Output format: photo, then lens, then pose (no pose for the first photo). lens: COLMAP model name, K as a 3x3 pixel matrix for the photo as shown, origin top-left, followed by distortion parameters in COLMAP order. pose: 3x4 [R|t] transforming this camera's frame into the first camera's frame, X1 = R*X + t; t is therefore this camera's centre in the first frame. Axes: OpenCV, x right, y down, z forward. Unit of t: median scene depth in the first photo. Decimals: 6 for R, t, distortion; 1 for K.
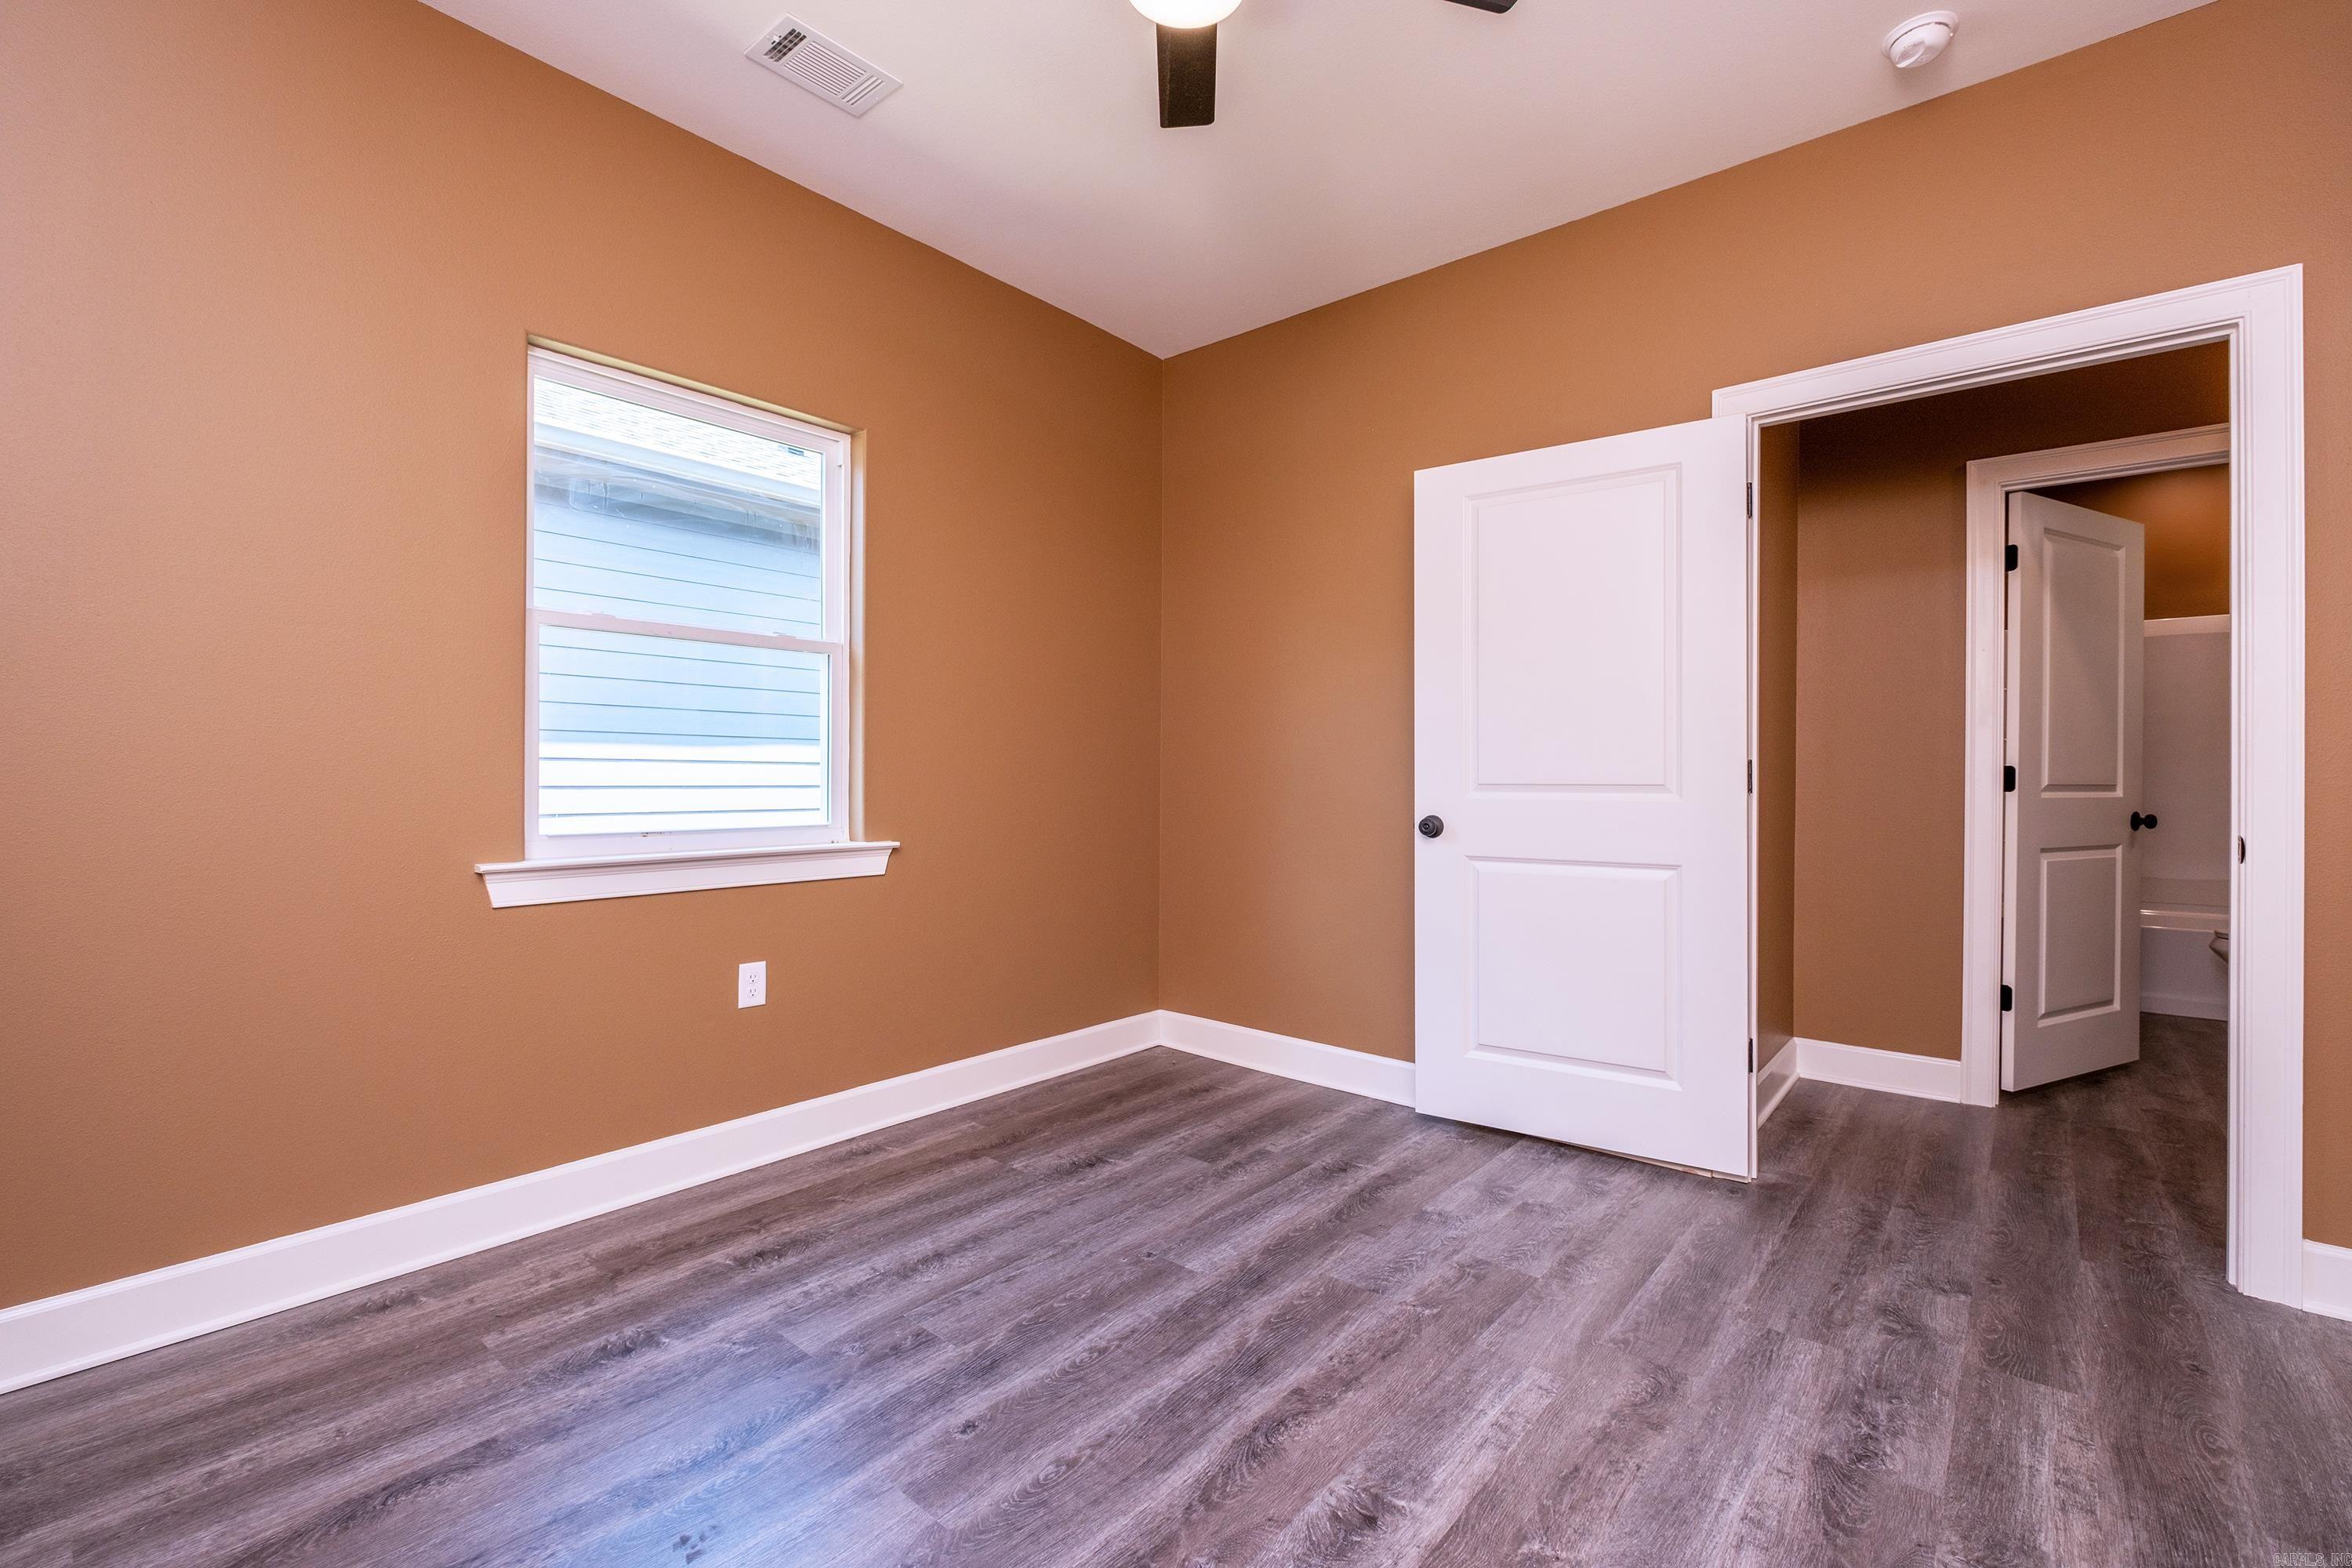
lens RADIAL K [[1011.2, 0, 1176.1], [0, 1011.2, 771.0], [0, 0, 1]] dist [0.004706, -0.007313]
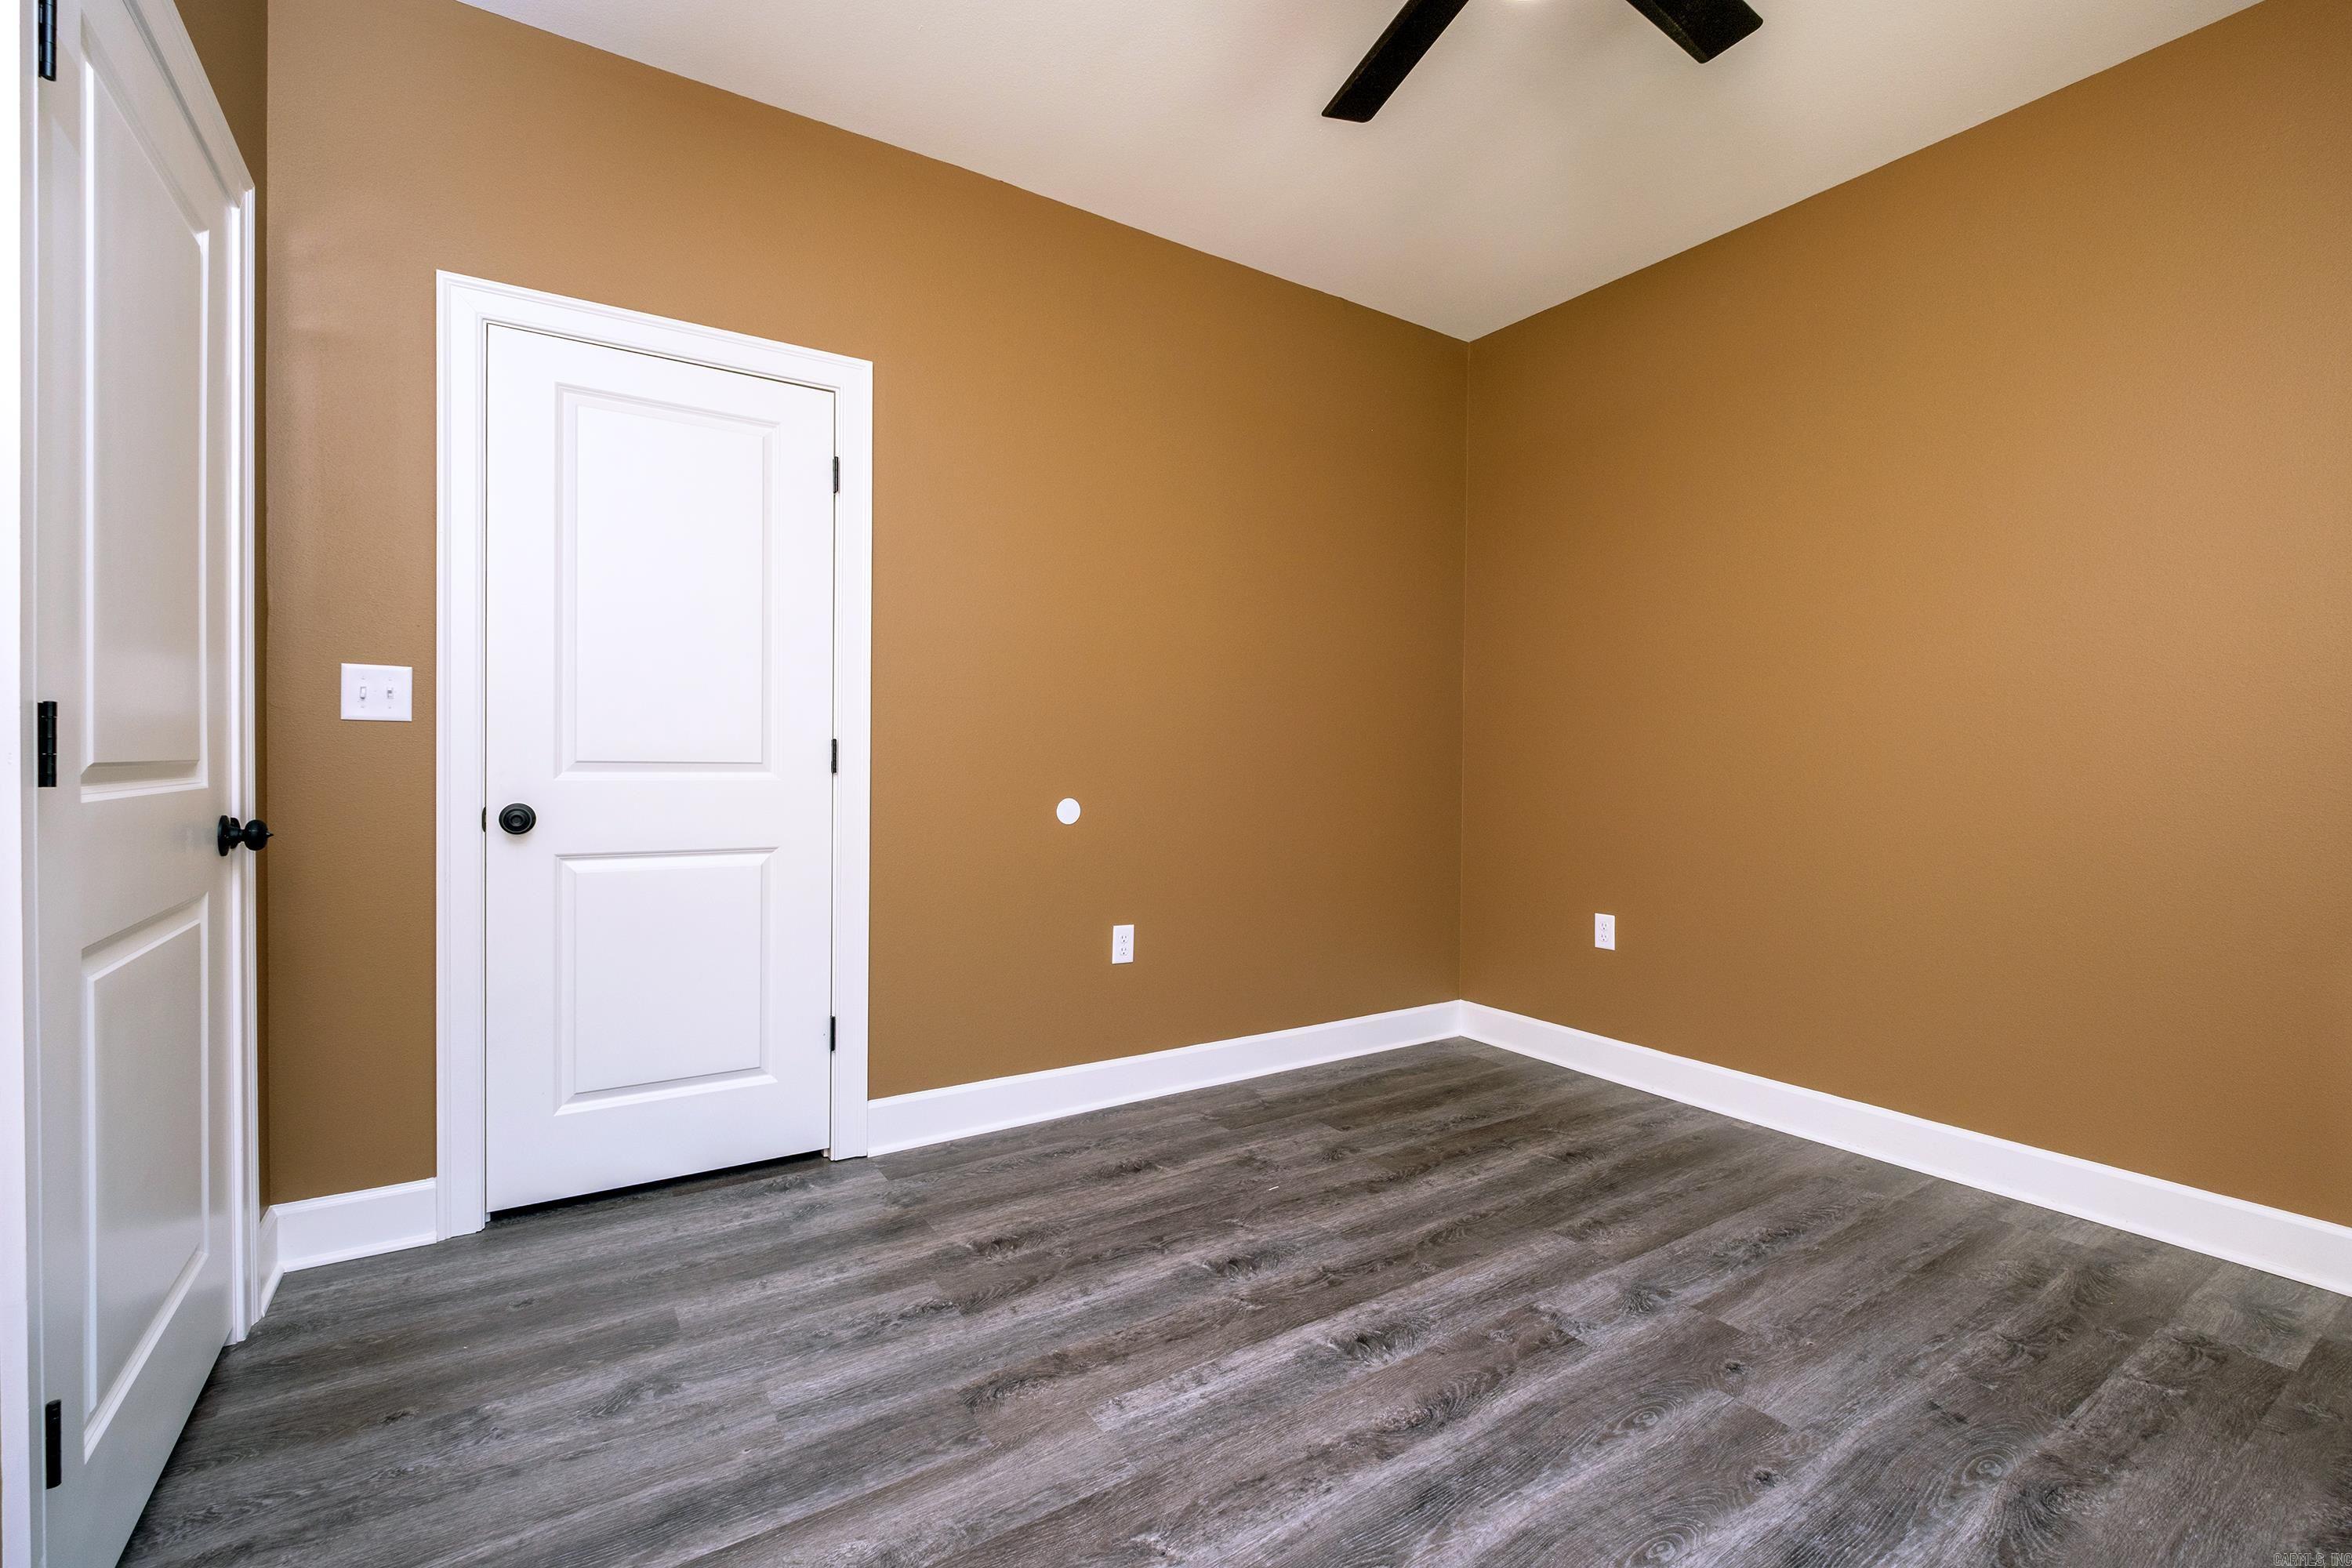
lens RADIAL K [[1011.2, 0, 1176.1], [0, 1011.2, 771.0], [0, 0, 1]] dist [0.004706, -0.007313]
pose [[-0.958710, -0.016011, 0.283934, 0.054646], [-0.014412, 0.999866, 0.007717, 0.008865], [-0.284019, 0.003307, -0.958813, 1.943711]]
